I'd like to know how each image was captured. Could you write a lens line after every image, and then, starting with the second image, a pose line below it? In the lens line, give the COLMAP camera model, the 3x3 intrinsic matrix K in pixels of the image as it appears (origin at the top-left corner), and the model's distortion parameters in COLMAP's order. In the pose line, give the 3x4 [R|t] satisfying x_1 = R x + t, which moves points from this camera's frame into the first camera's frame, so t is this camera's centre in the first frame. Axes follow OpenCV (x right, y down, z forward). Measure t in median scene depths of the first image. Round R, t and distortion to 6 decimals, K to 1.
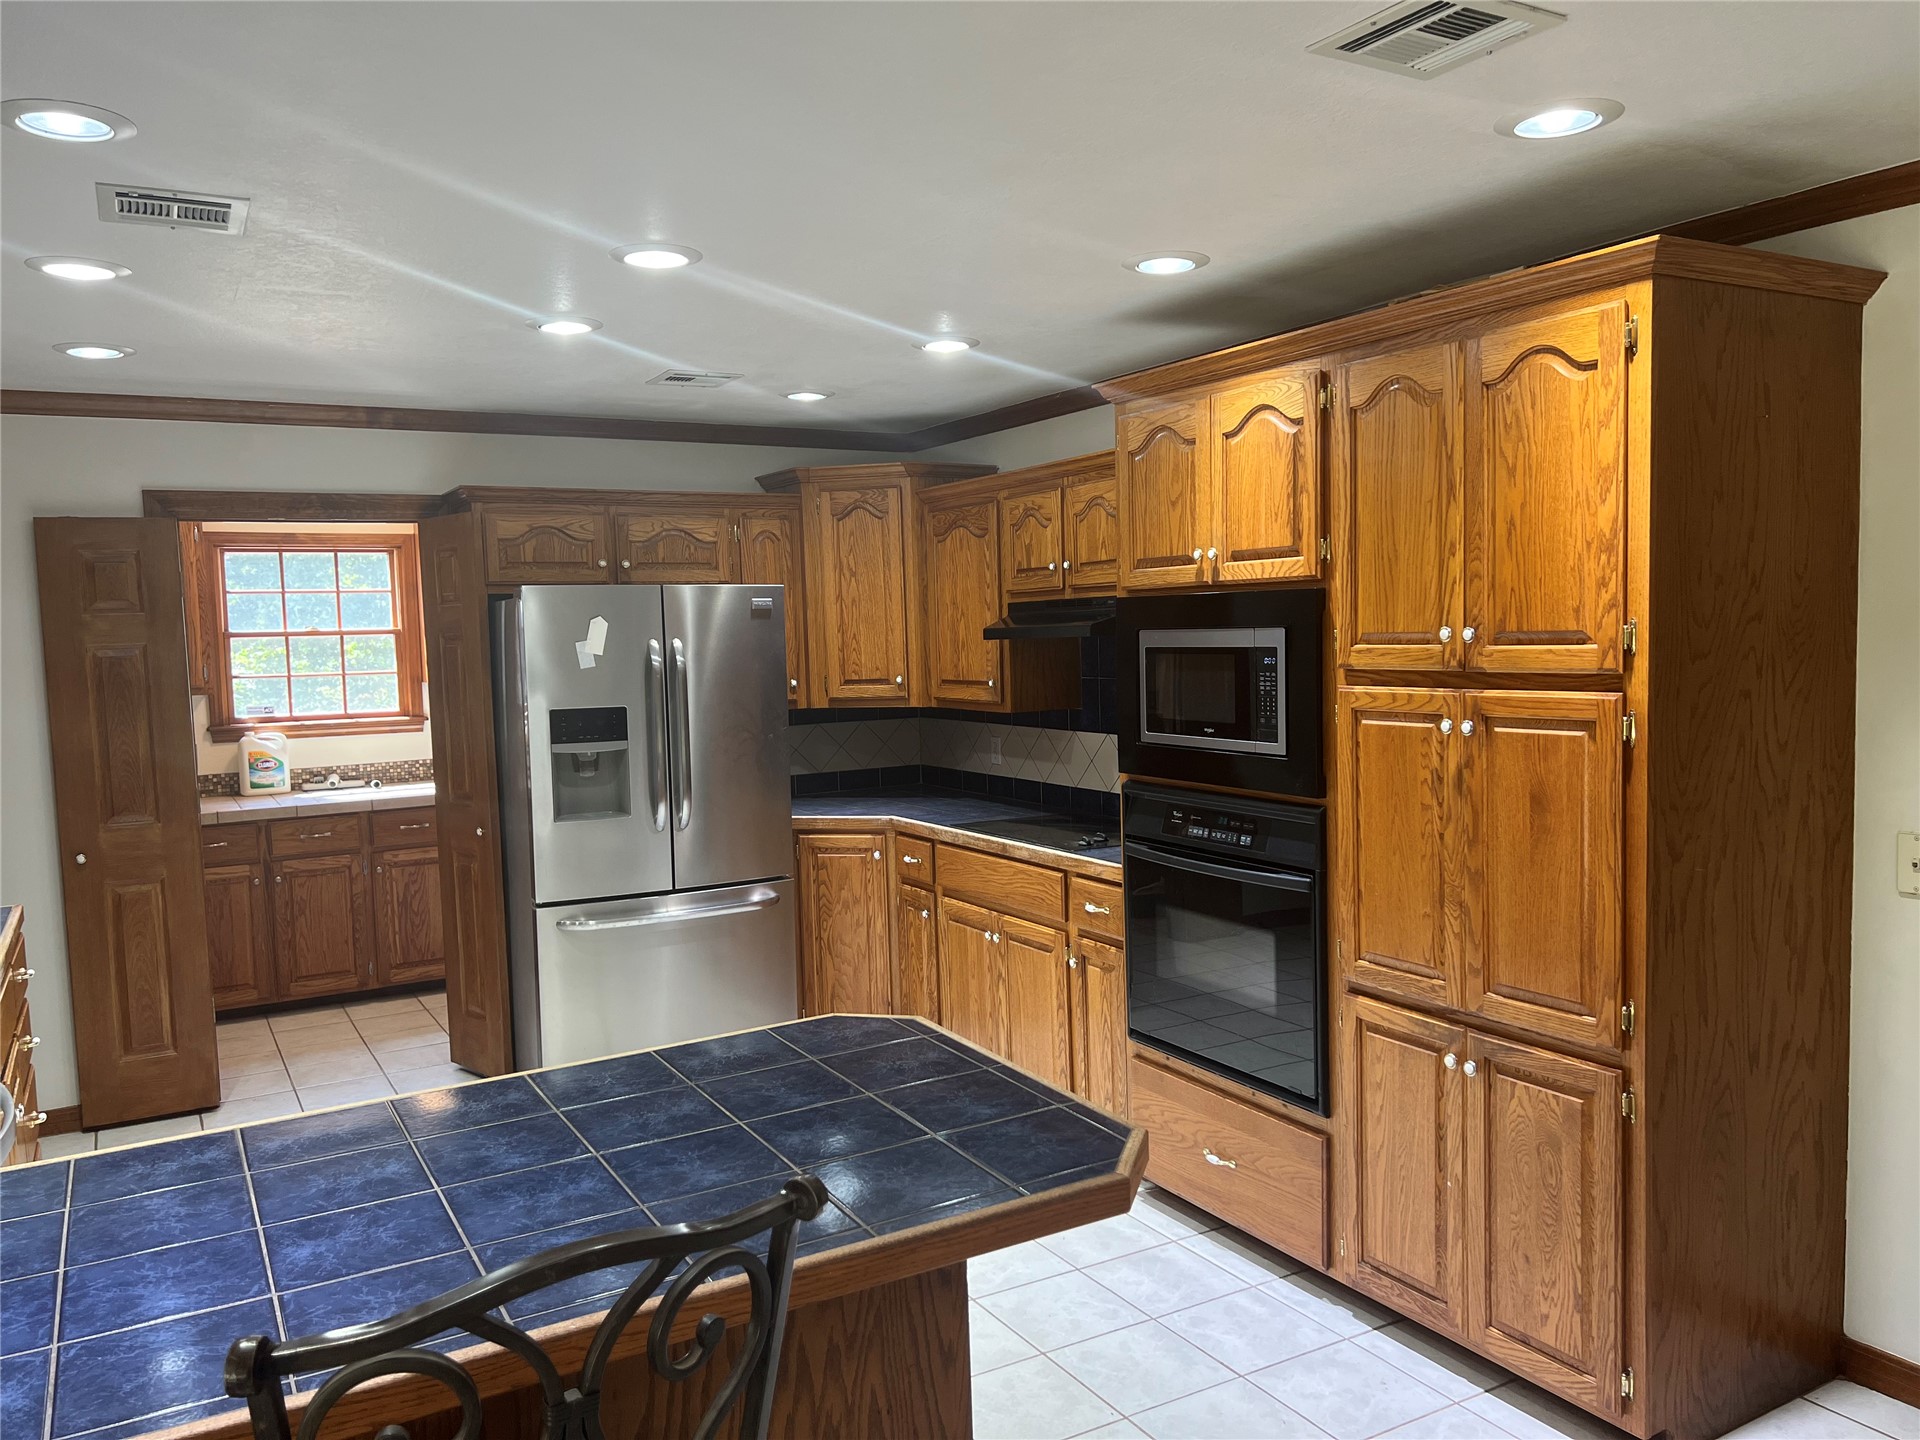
lens RADIAL K [[1451.5, 0, 954.3], [0, 1451.5, 720.0], [0, 0, 1]] dist [0.084343, -0.095447]
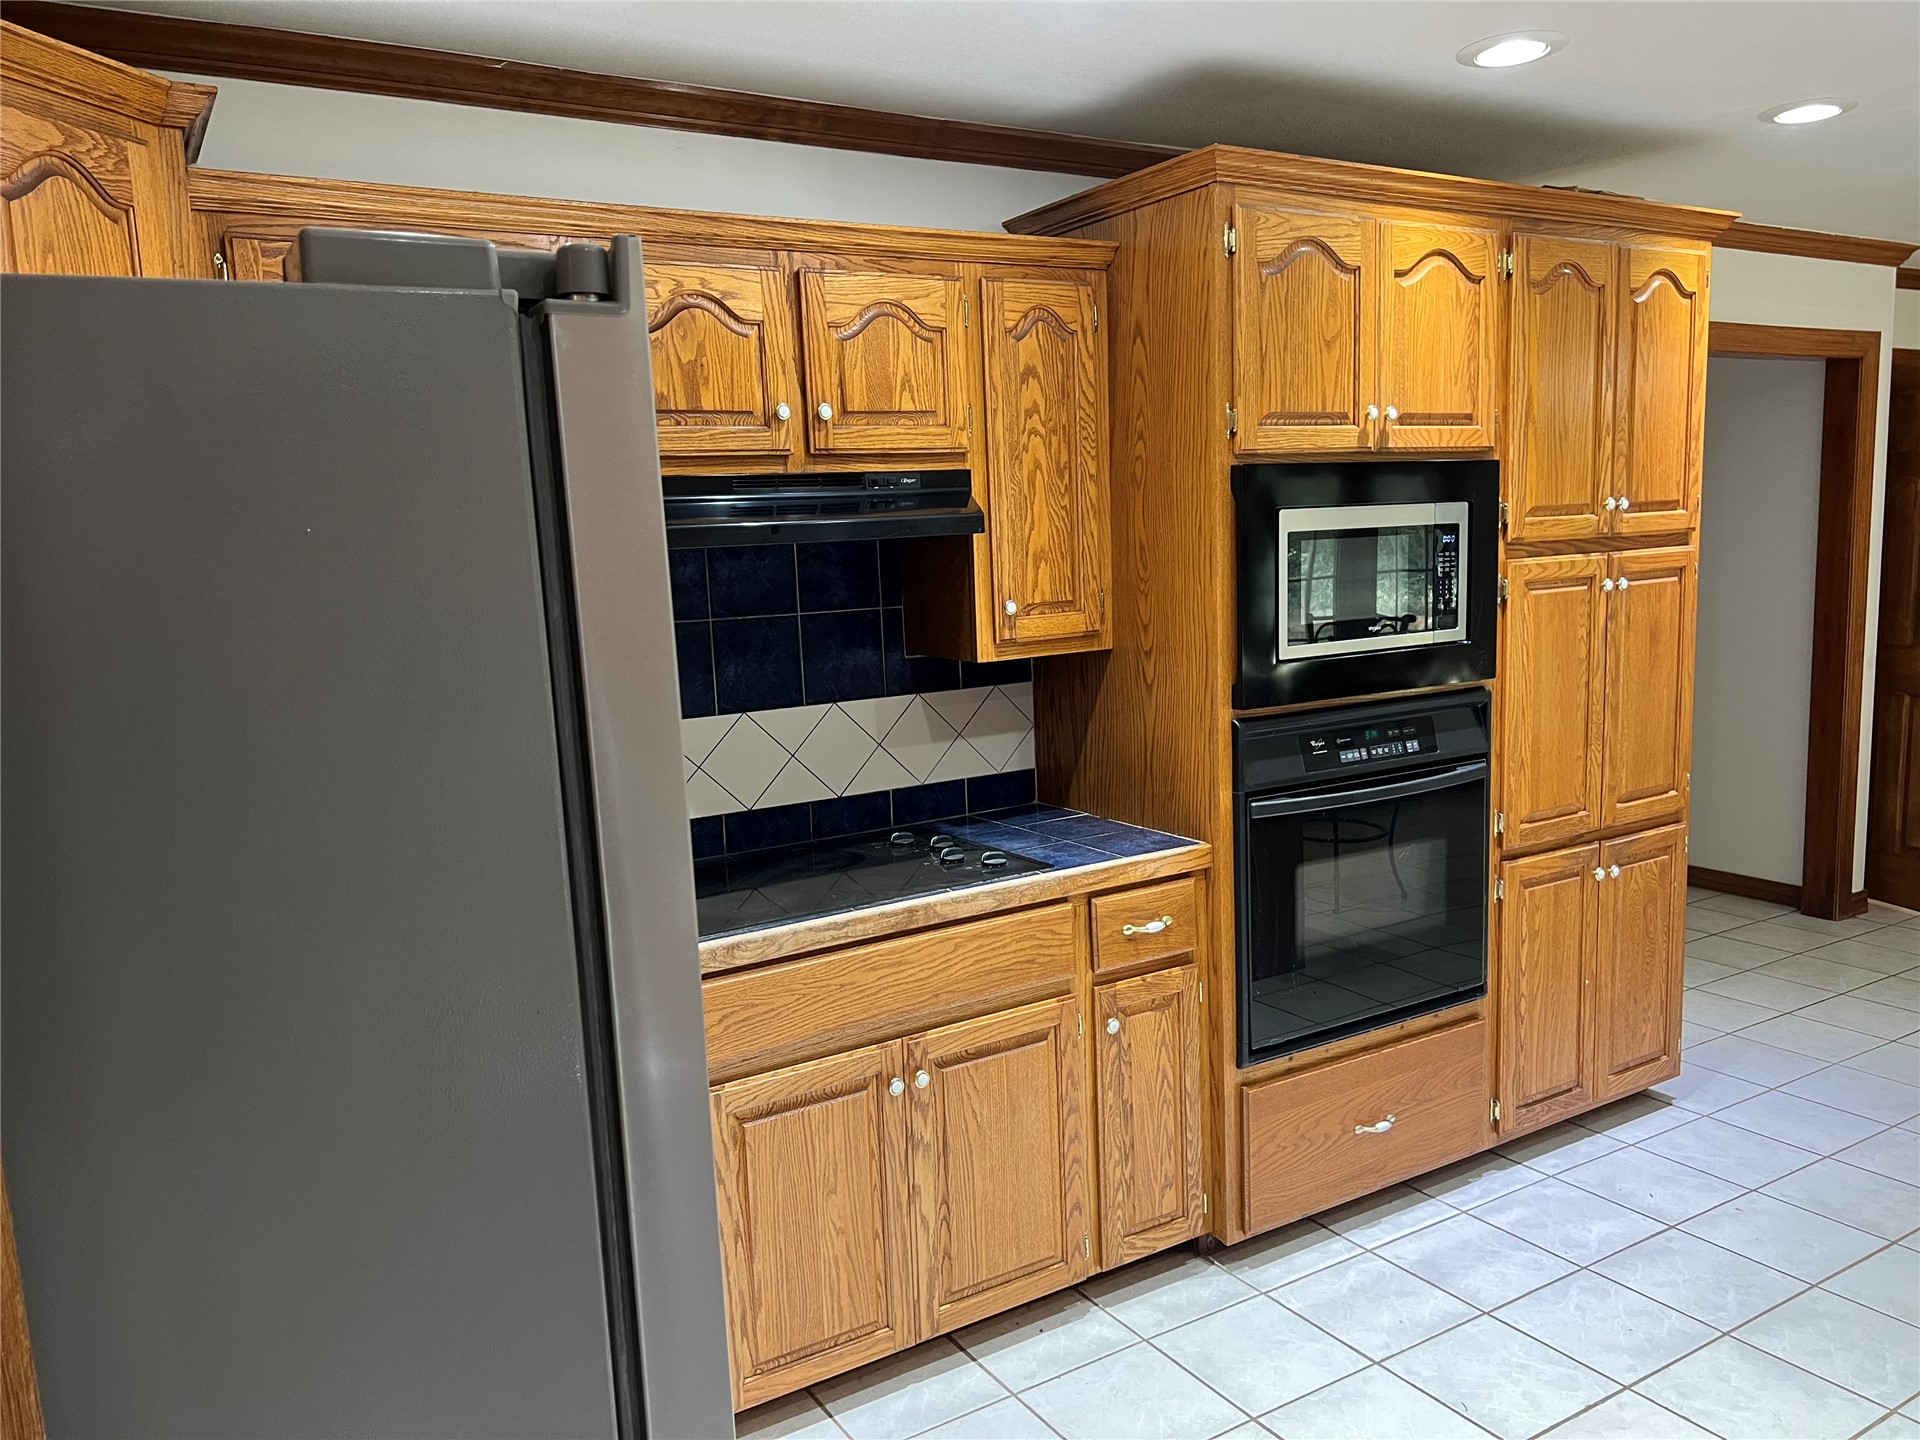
lens RADIAL K [[1451.5, 0, 954.3], [0, 1451.5, 720.0], [0, 0, 1]] dist [0.084343, -0.095447]
pose [[-0.039186, -0.108734, 0.993298, -0.515146], [0.103087, 0.988318, 0.112255, -0.047207], [-0.993900, 0.106795, -0.027519, 0.998800]]
